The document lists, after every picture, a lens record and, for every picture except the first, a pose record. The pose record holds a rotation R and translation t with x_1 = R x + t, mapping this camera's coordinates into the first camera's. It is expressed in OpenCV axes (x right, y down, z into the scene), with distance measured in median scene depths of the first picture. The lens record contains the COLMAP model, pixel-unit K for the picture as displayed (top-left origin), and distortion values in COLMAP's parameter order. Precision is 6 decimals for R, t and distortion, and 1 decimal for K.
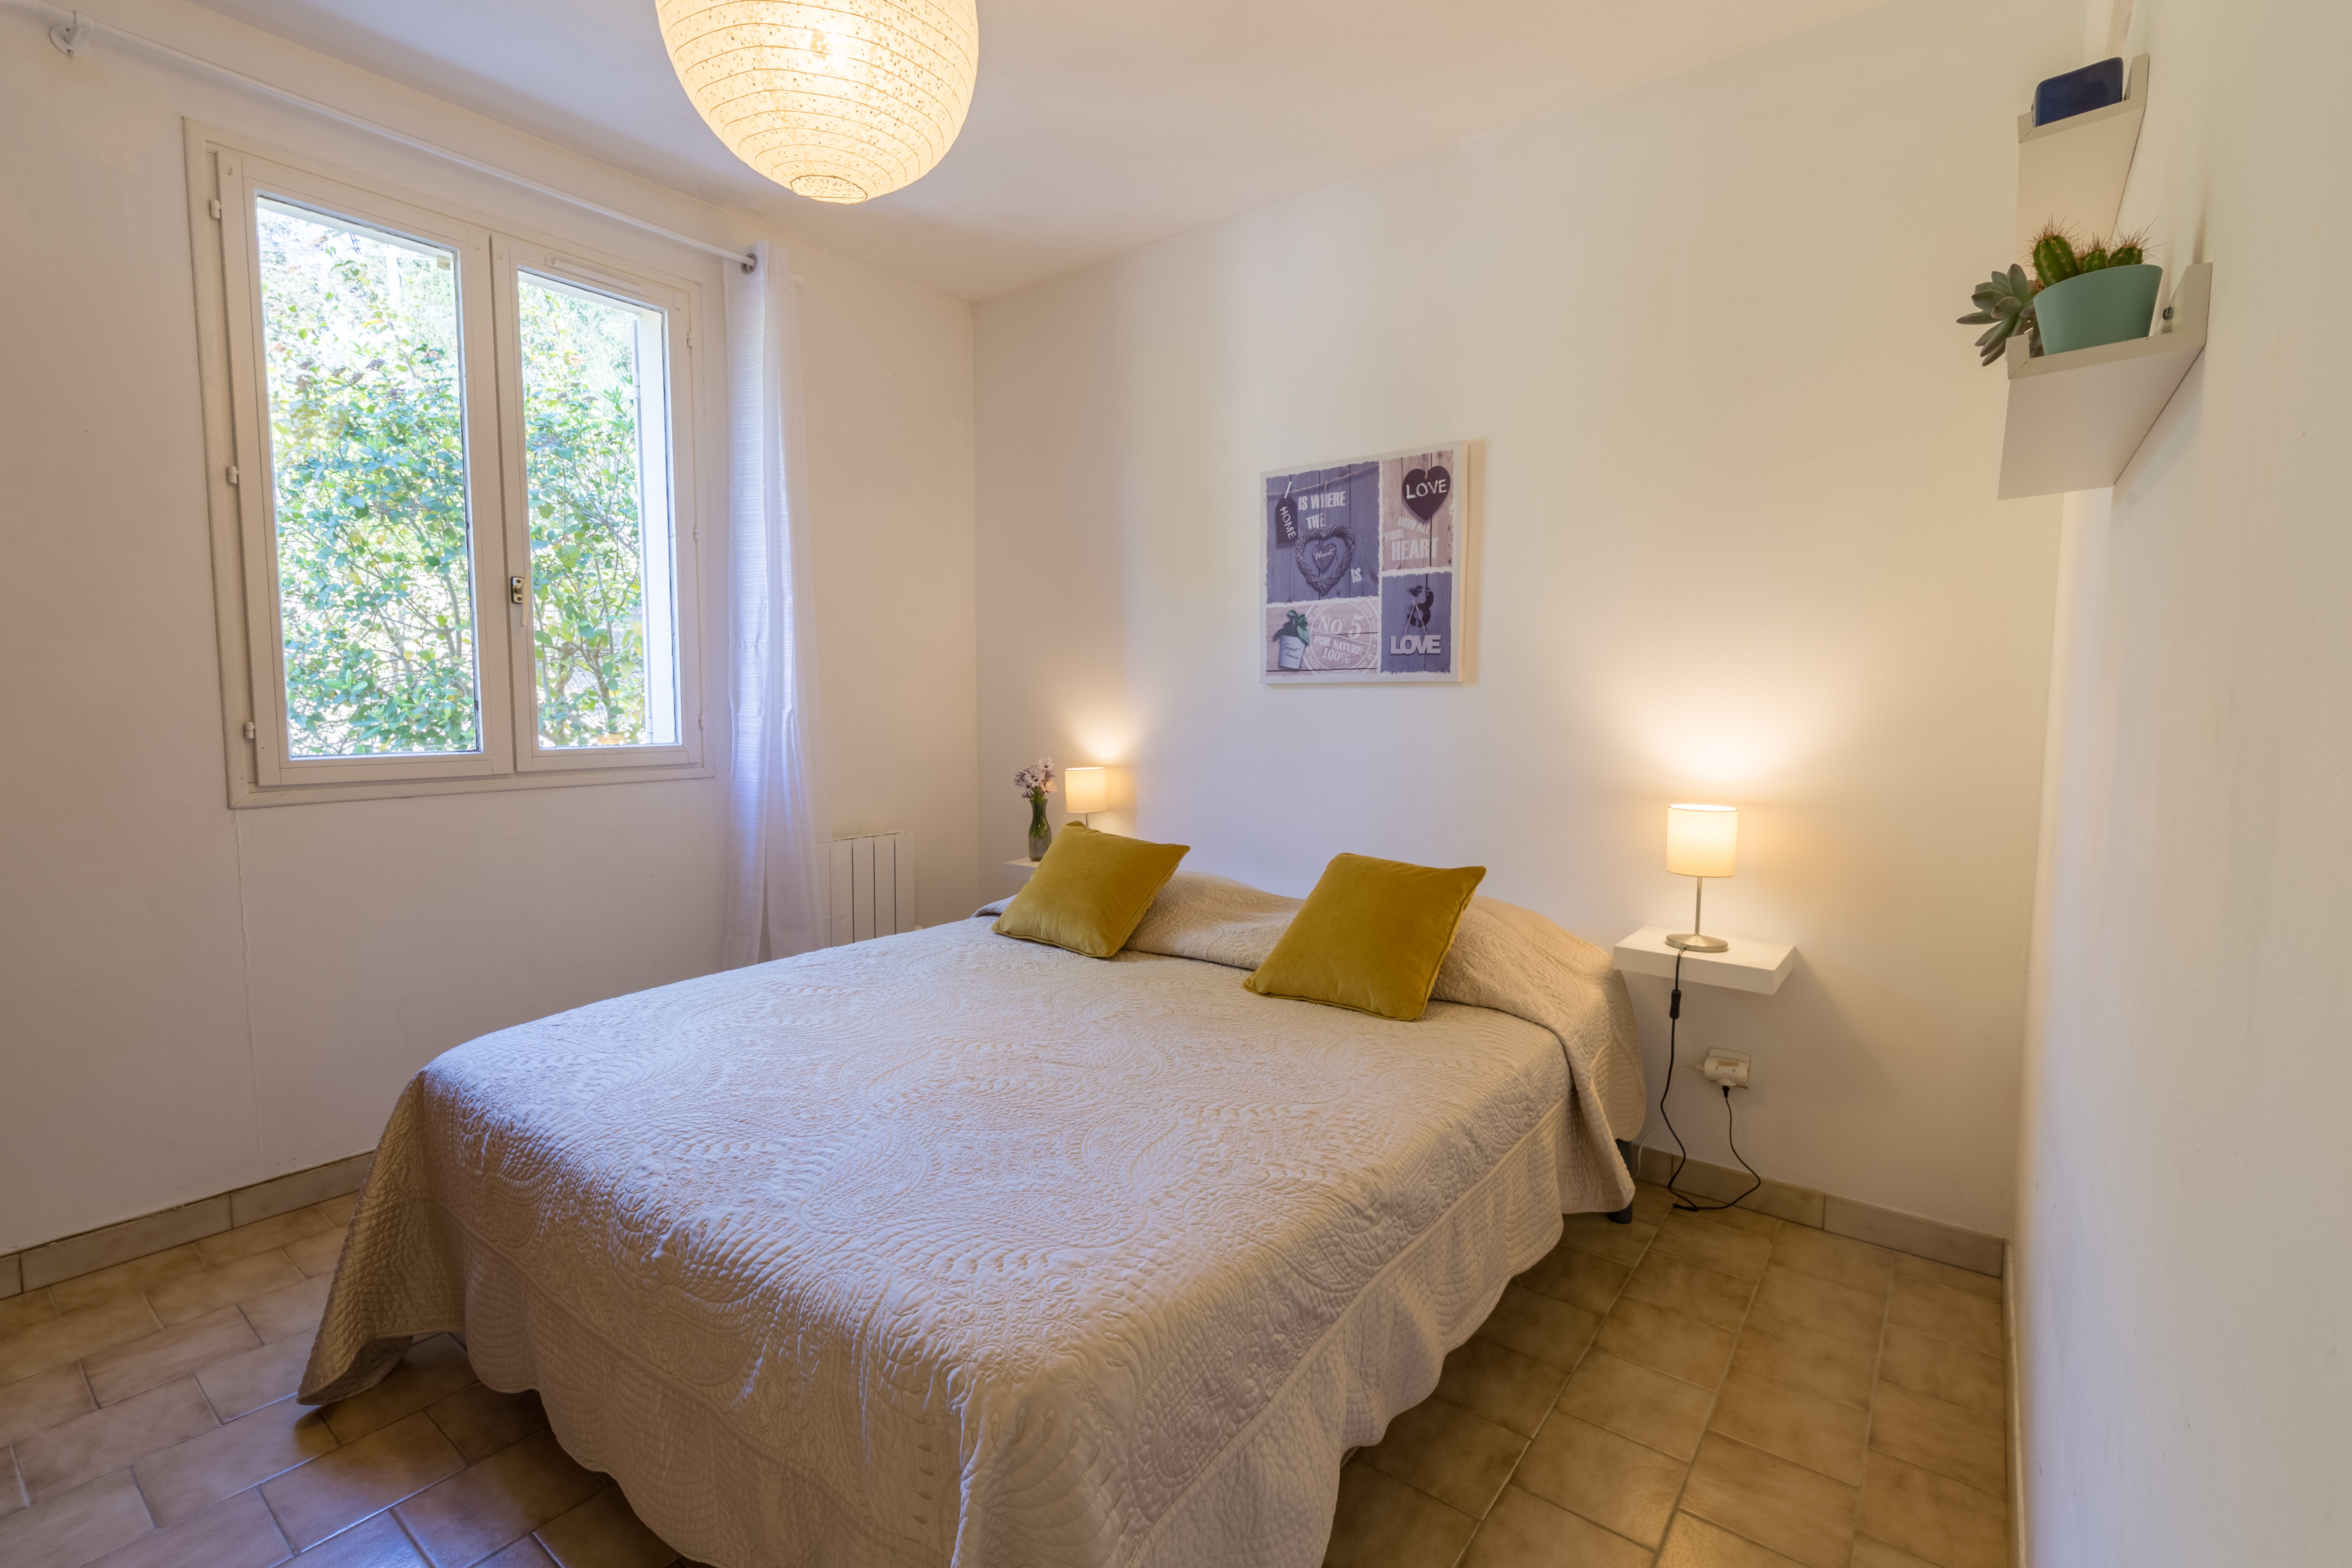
lens RADIAL K [[1021.1, 0, 1176.9], [0, 1021.1, 781.1], [0, 0, 1]] dist [0.010932, -0.000258]
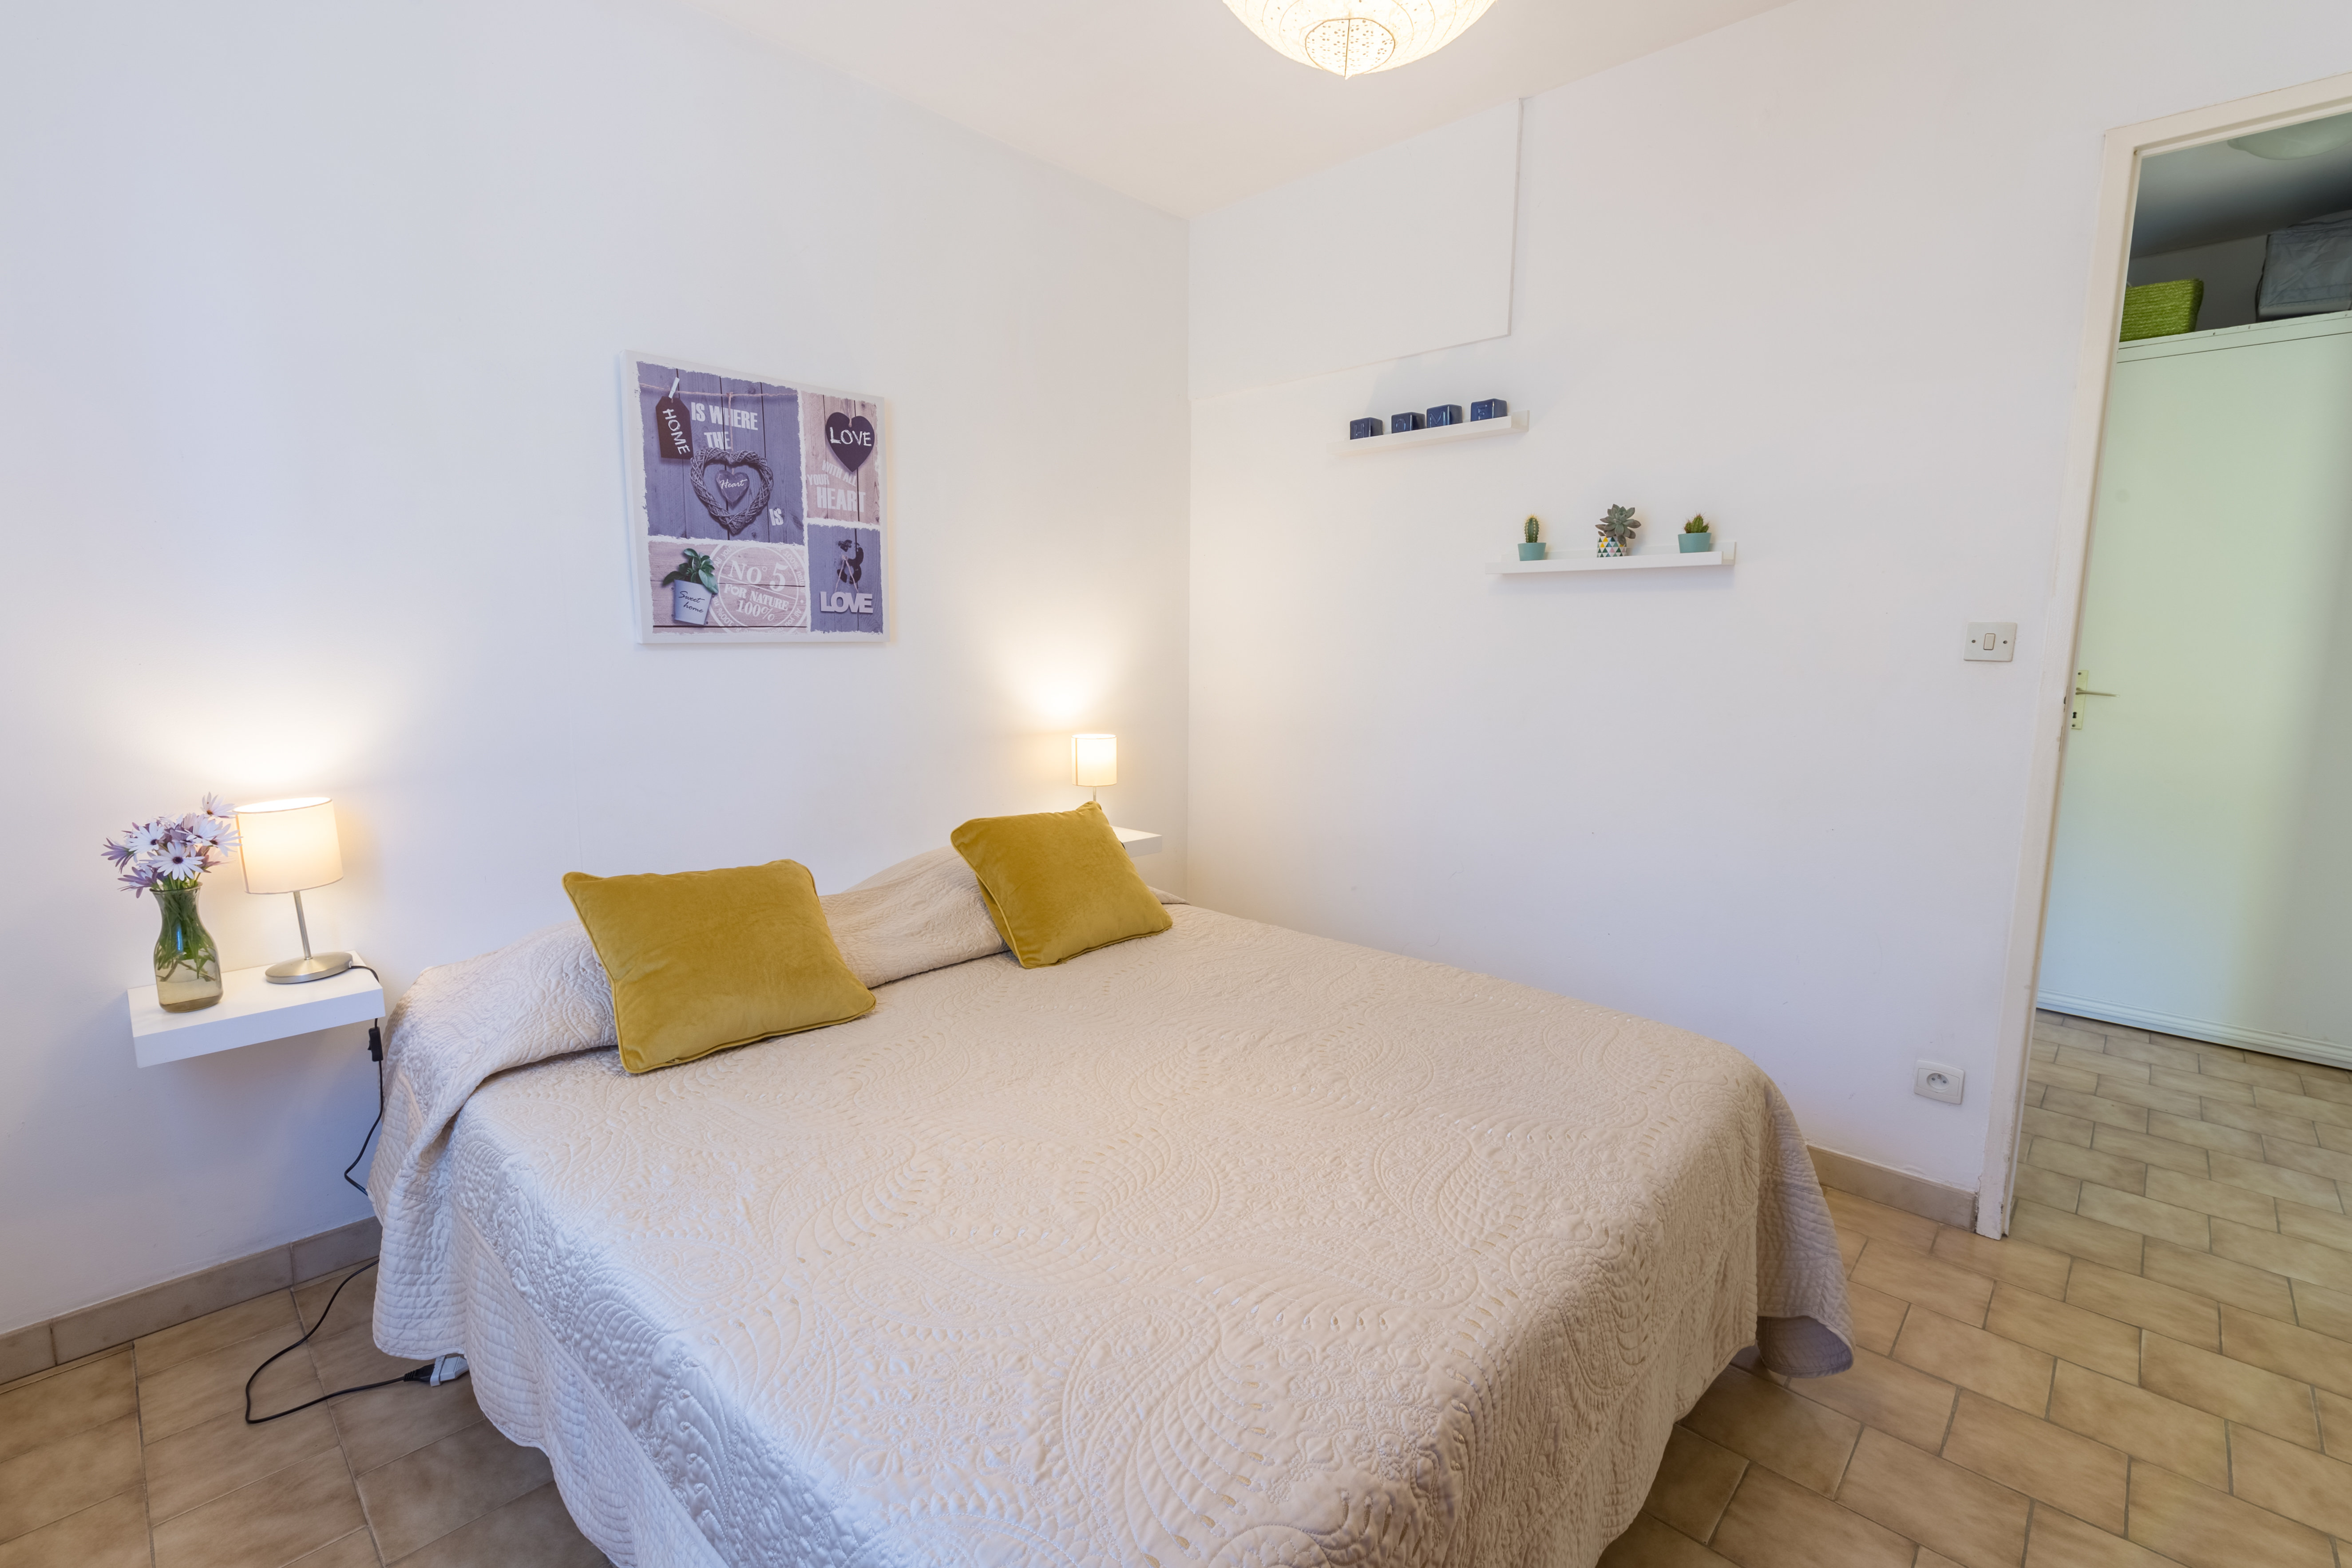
lens RADIAL K [[1021.1, 0, 1176.9], [0, 1021.1, 781.1], [0, 0, 1]] dist [0.010932, -0.000258]
pose [[0.121585, -0.145277, 0.981892, -0.661484], [0.076313, 0.987671, 0.136683, -0.073942], [-0.989643, 0.058312, 0.131172, 0.565619]]
